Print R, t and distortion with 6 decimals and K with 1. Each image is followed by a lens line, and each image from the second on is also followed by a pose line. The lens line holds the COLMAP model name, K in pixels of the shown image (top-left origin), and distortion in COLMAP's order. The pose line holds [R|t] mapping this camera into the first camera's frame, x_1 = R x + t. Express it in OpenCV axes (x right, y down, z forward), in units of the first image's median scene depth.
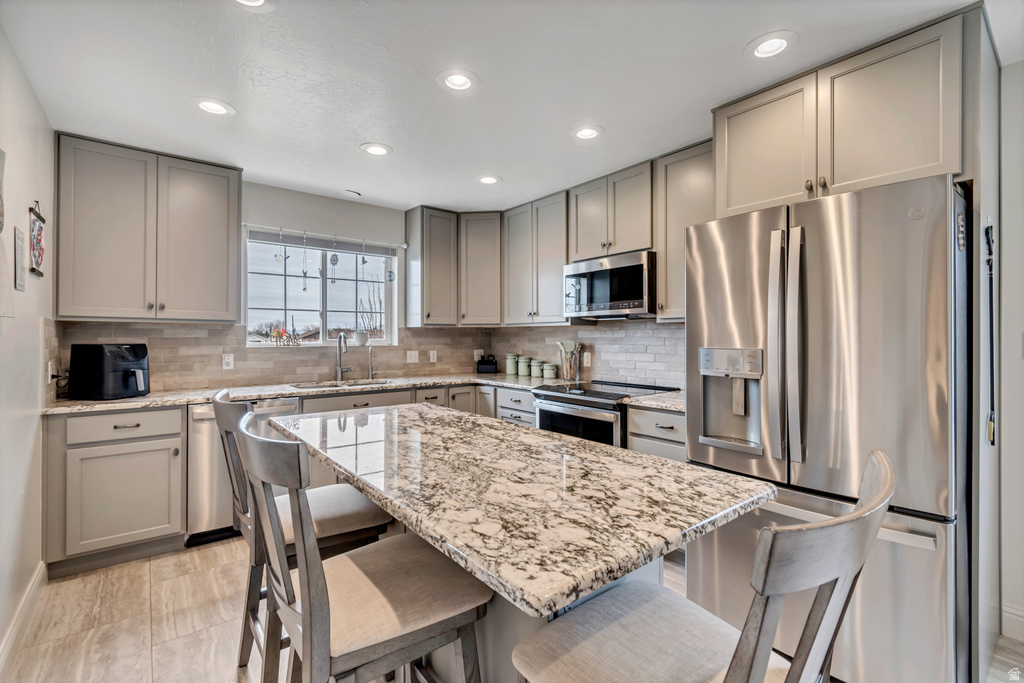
lens RADIAL K [[455.2, 0, 513.9], [0, 455.2, 339.5], [0, 0, 1]] dist [0.001947, -0.000033]
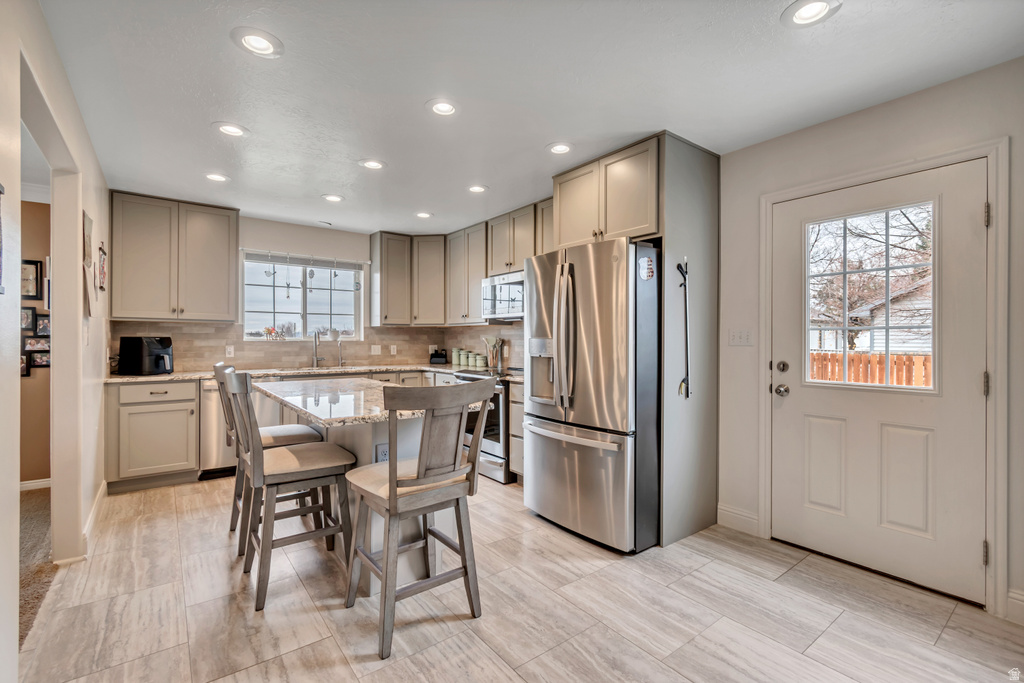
lens RADIAL K [[458.7, 0, 515.9], [0, 458.7, 343.3], [0, 0, 1]] dist [0.001956, -0.000284]
pose [[0.999777, 0.002613, -0.020978, 0.252476], [-0.002527, 0.999988, 0.004099, 0.017930], [0.020988, -0.004045, 0.999772, -0.346388]]
